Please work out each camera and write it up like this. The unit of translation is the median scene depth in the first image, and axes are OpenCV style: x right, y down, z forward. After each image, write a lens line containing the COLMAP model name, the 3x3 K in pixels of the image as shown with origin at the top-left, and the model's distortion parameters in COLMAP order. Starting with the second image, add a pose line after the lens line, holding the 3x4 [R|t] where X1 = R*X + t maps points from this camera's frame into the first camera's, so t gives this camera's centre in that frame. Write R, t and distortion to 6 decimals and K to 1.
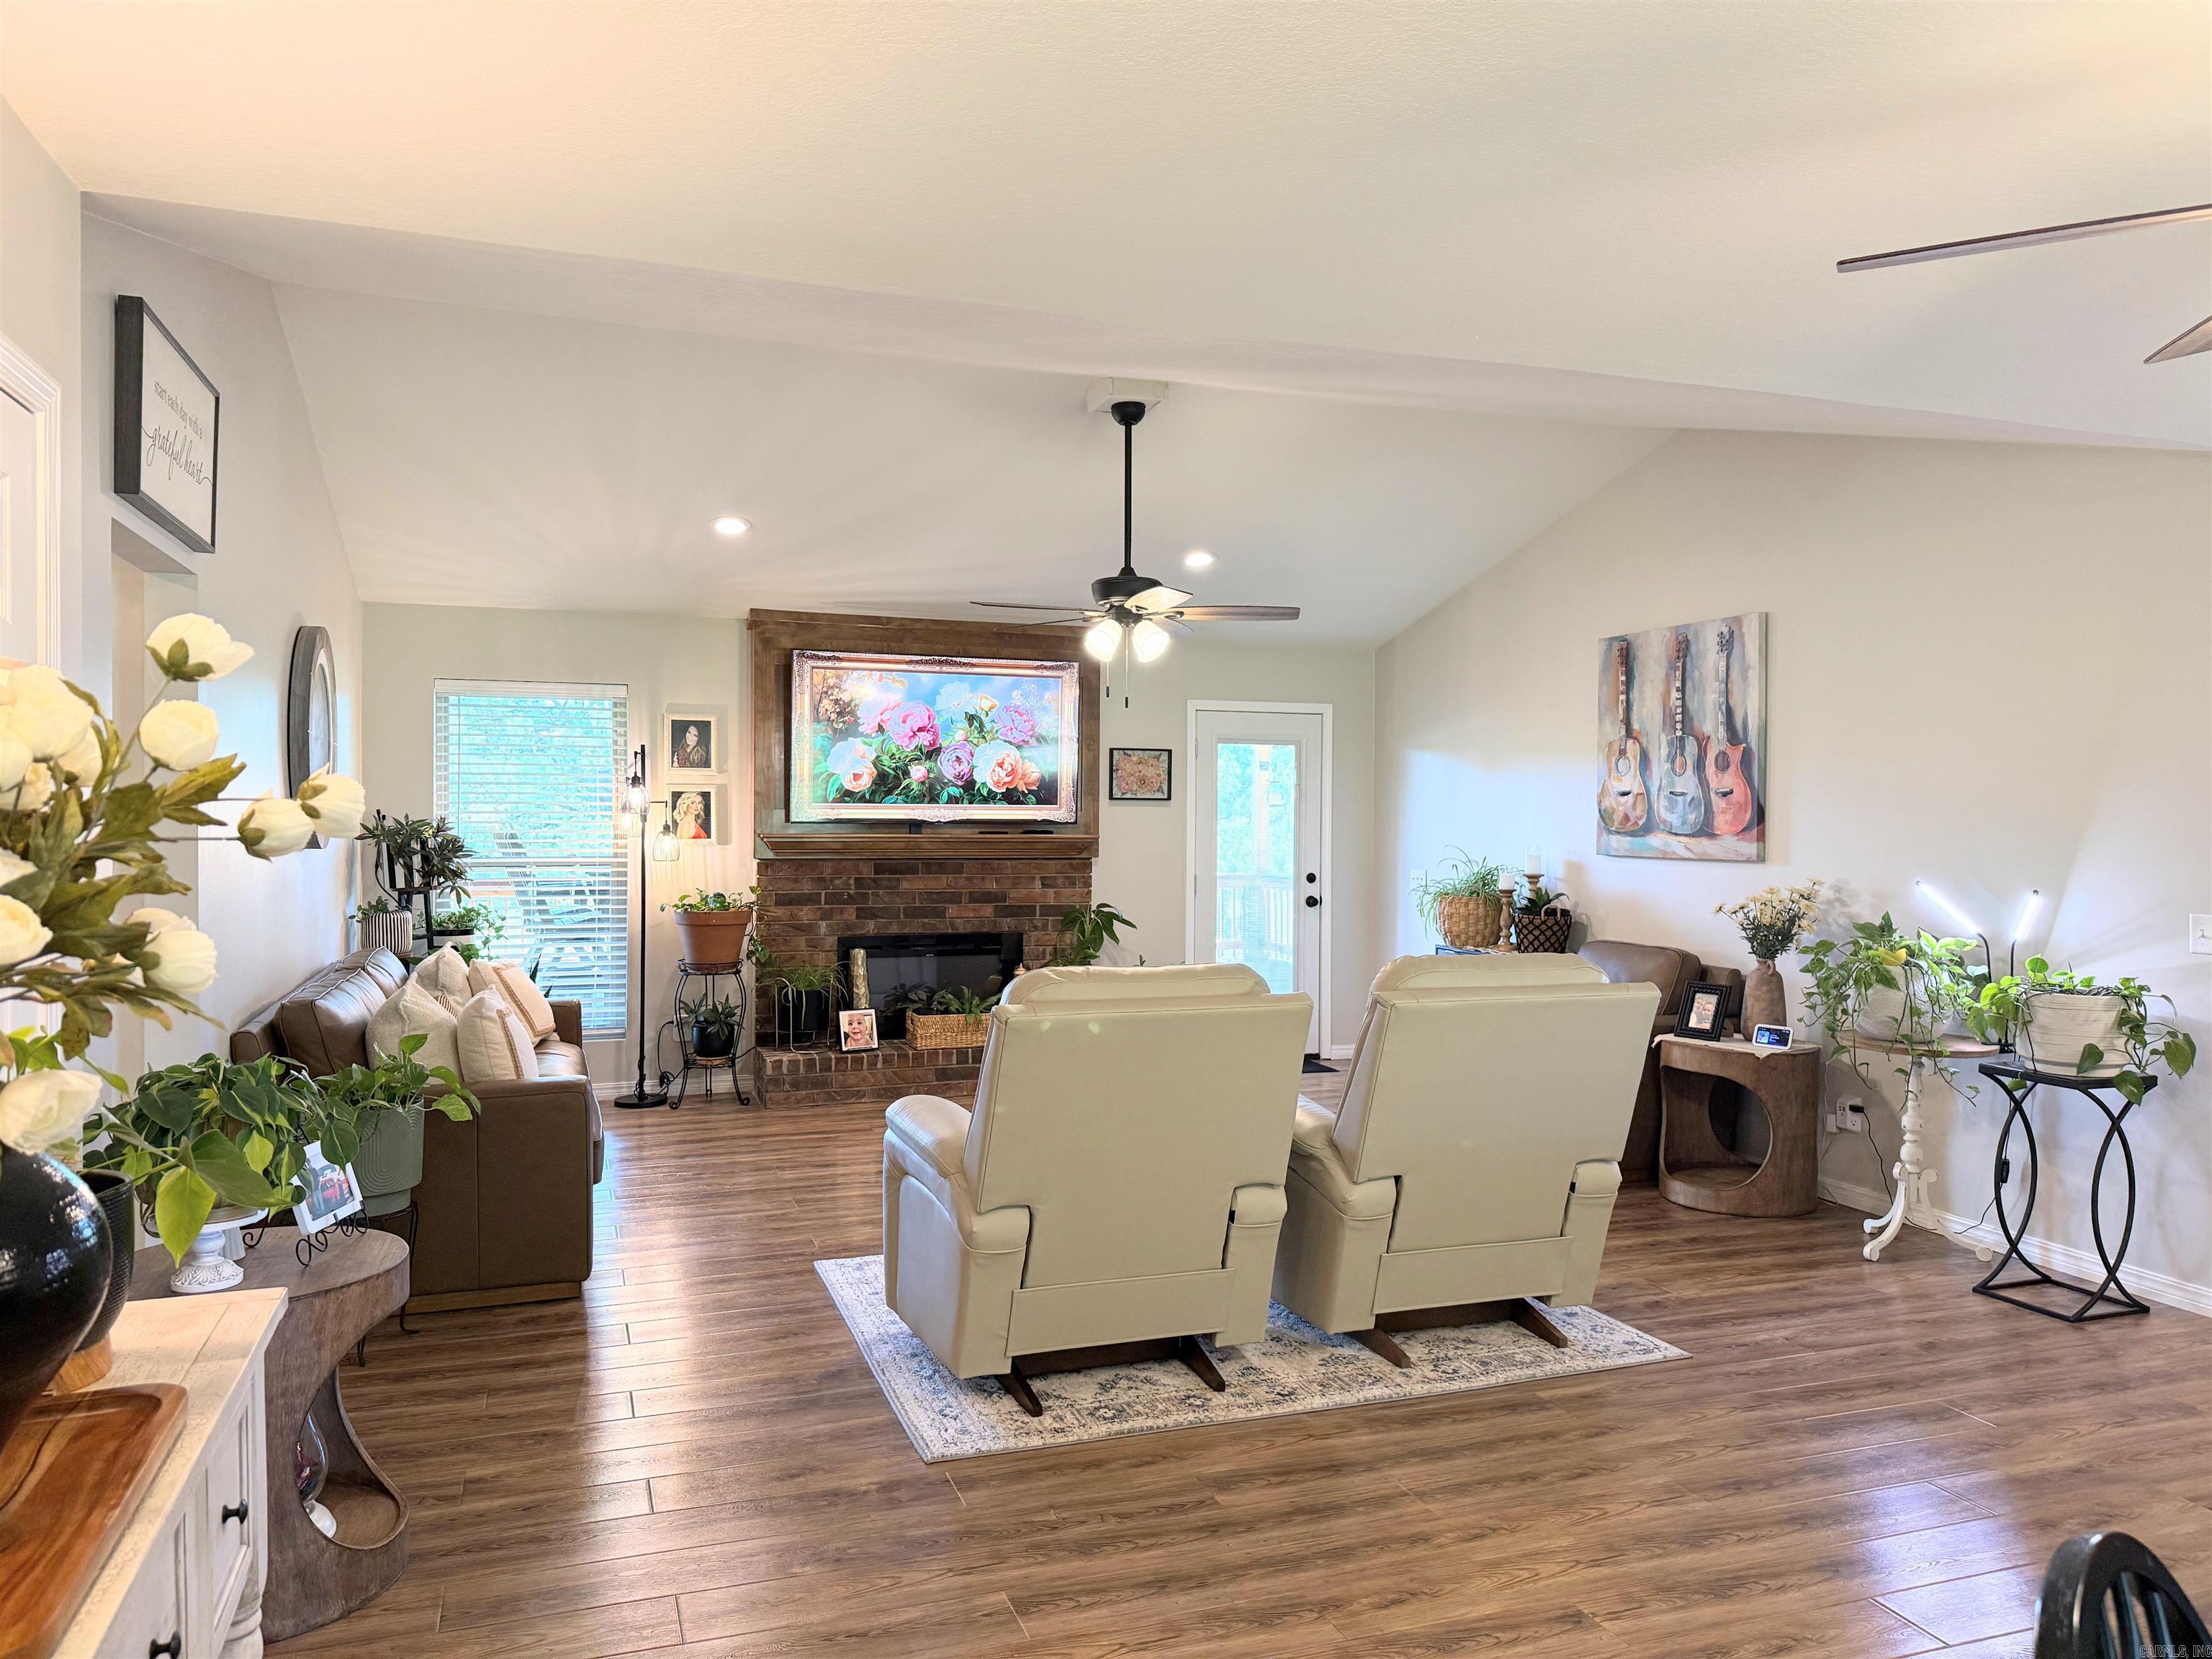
lens RADIAL K [[1522.4, 0, 1106.0], [0, 1522.4, 829.5], [0, 0, 1]] dist [0.075825, -0.084109]
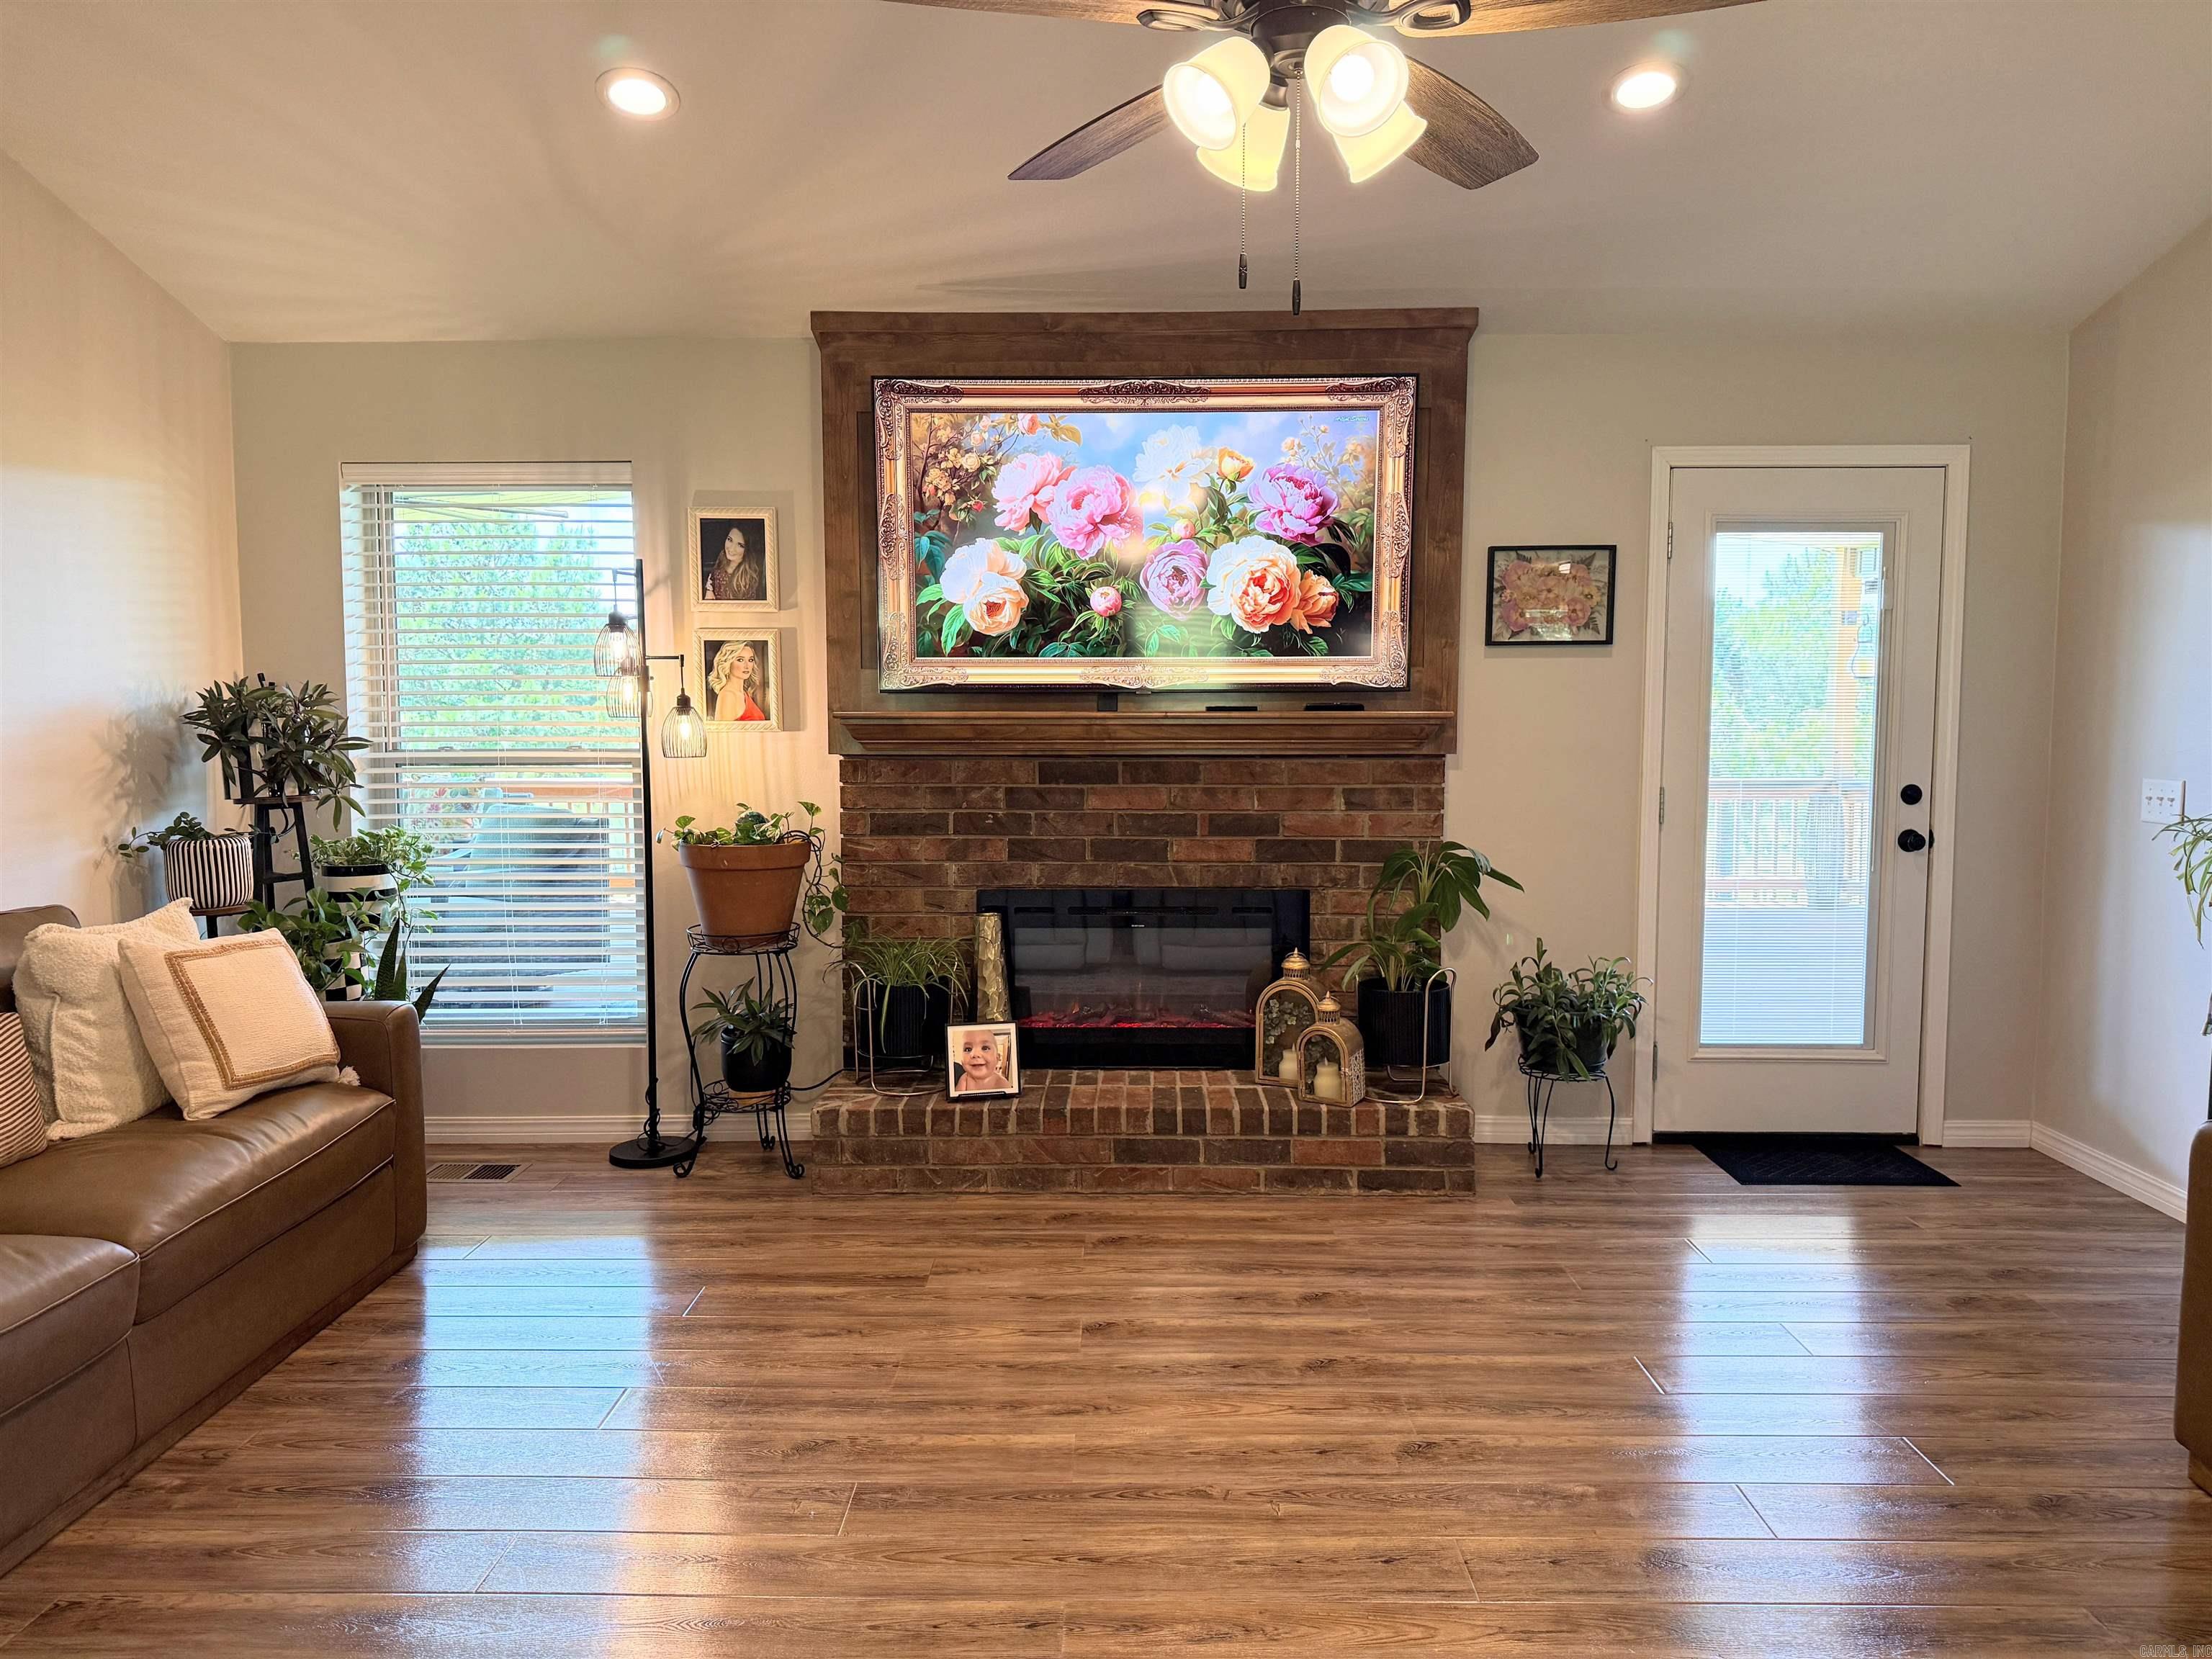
lens RADIAL K [[1531.7, 0, 1076.7], [0, 1531.7, 842.6], [0, 0, 1]] dist [0.100031, -0.130779]
pose [[0.936530, 0.022935, -0.349838, 0.064828], [0.003951, 0.997104, 0.075944, 0.008421], [0.350566, -0.072506, 0.933727, 0.479444]]
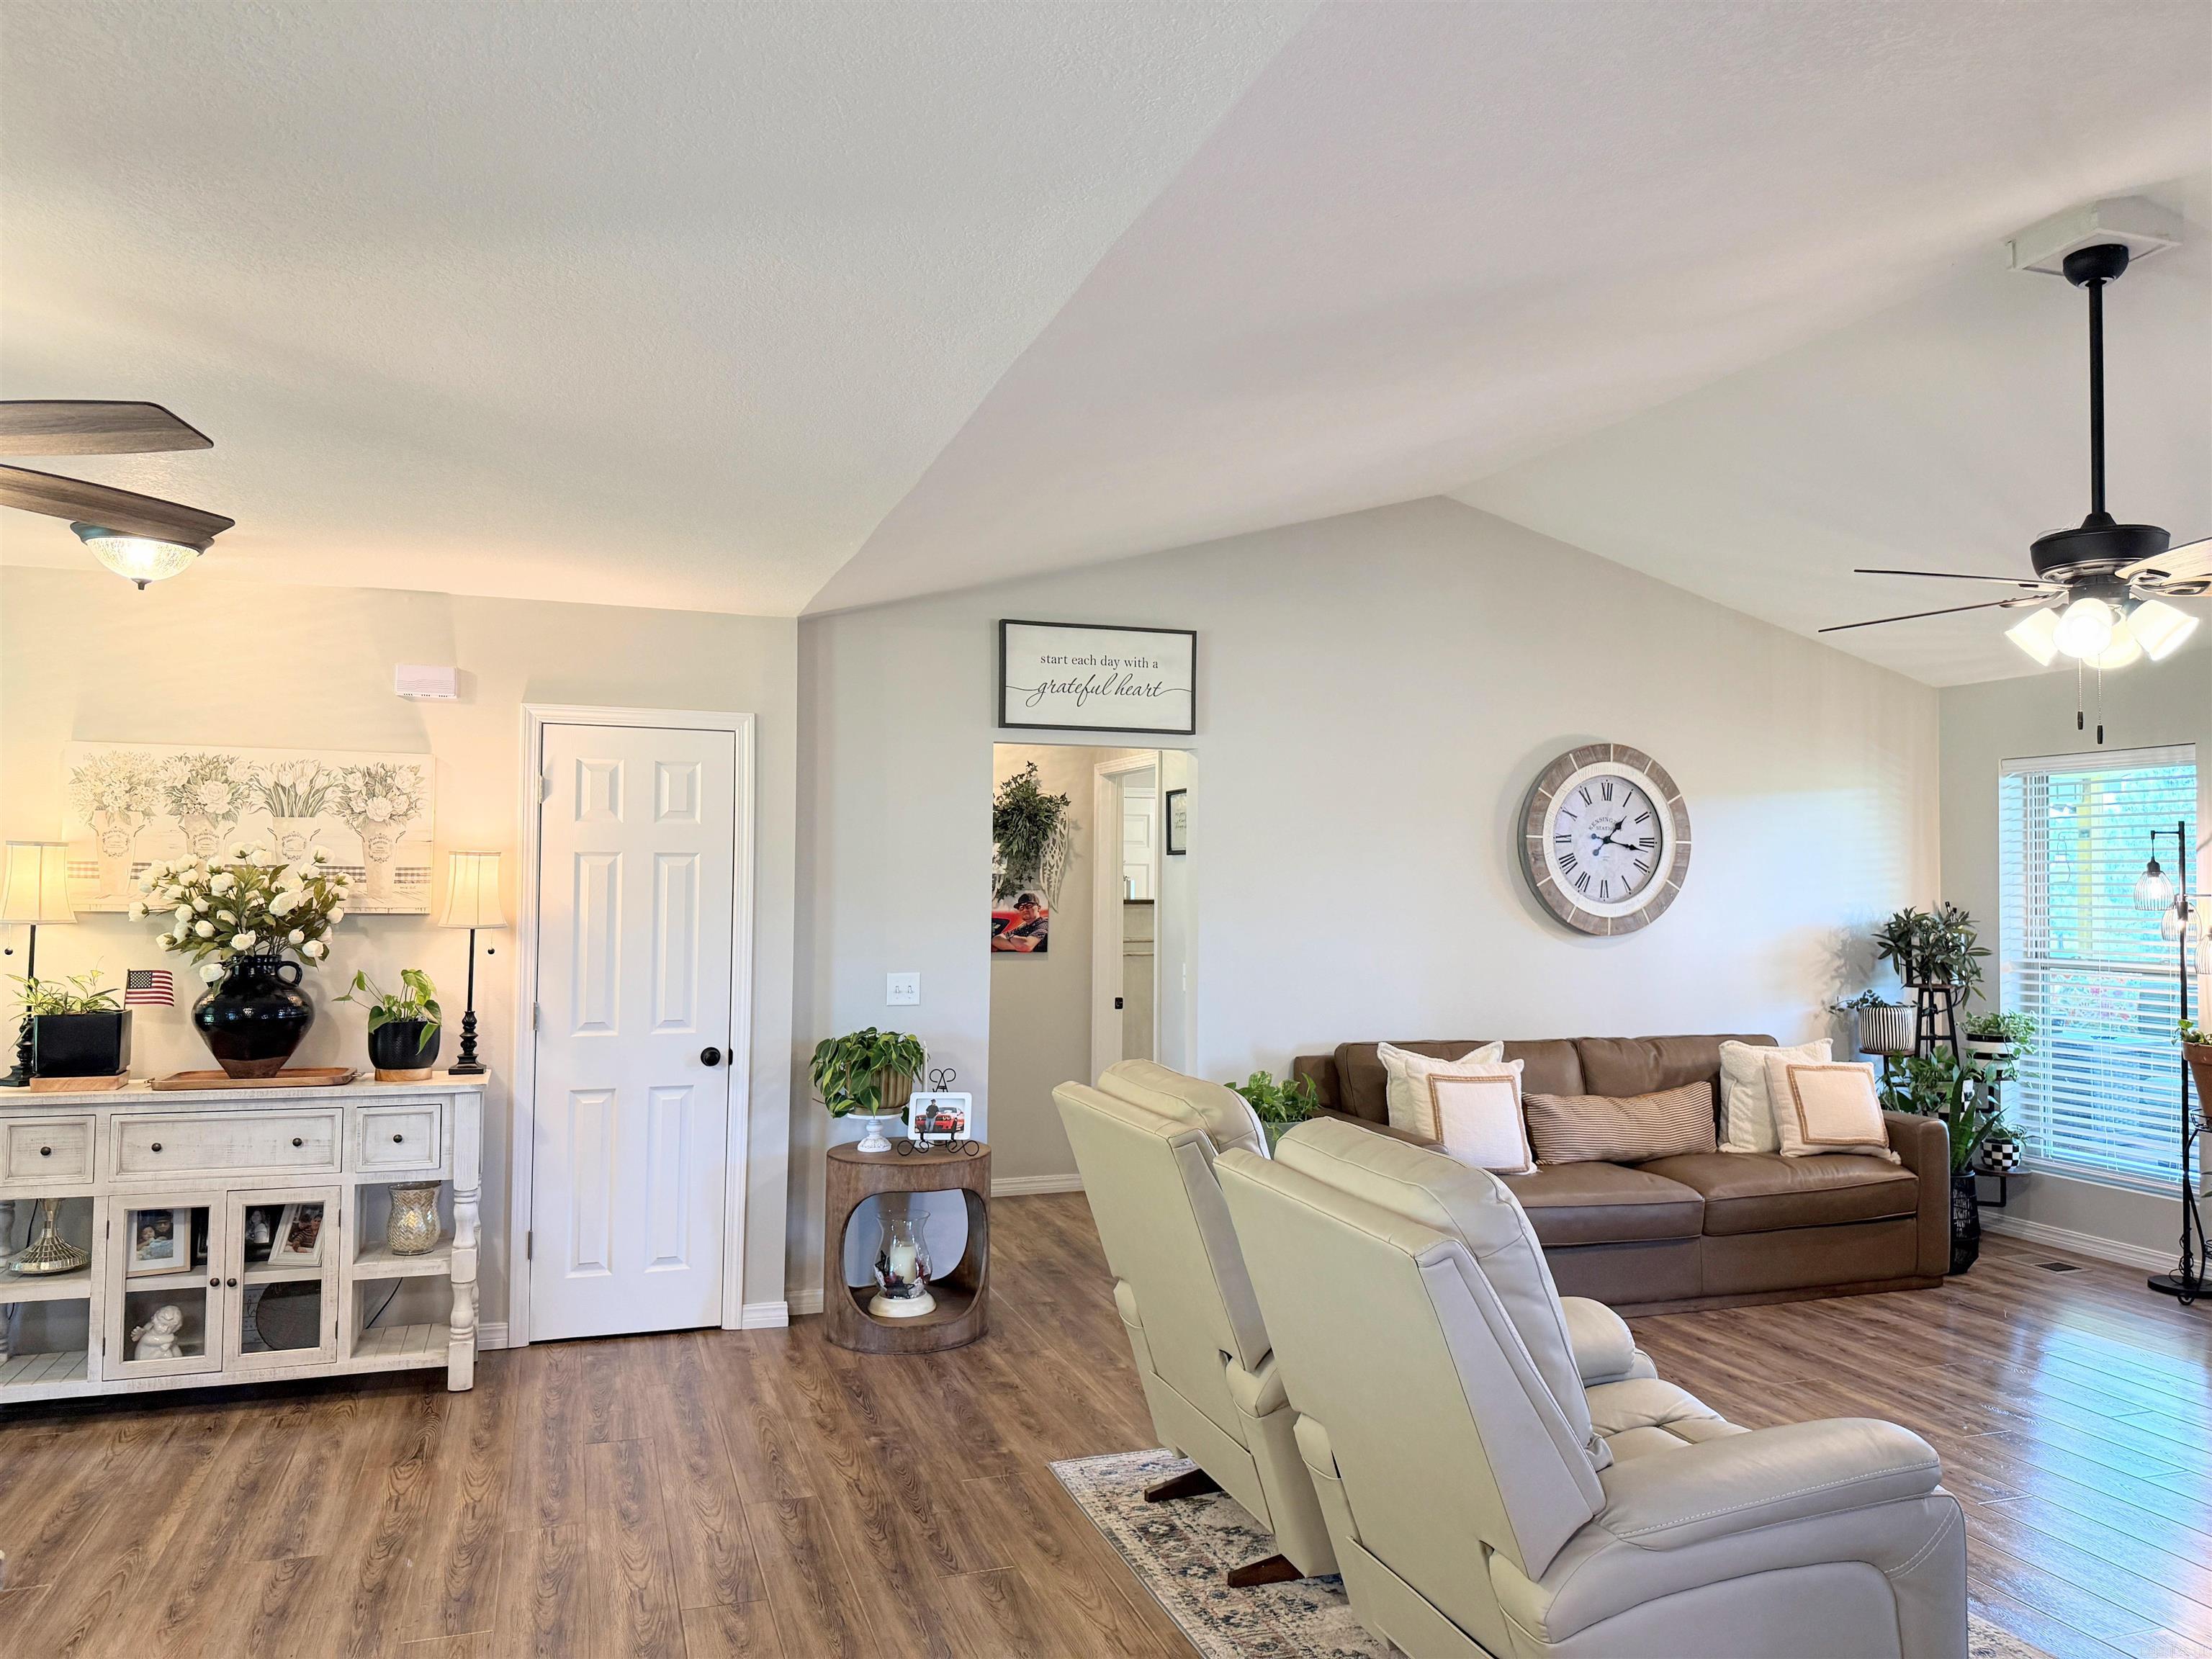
lens RADIAL K [[1522.4, 0, 1106.0], [0, 1522.4, 829.5], [0, 0, 1]] dist [0.075825, -0.084109]
pose [[-0.002088, -0.040791, -0.999166, 0.465713], [-0.012085, 0.999096, -0.040762, -0.012110], [0.999925, 0.011990, -0.002579, 0.447969]]
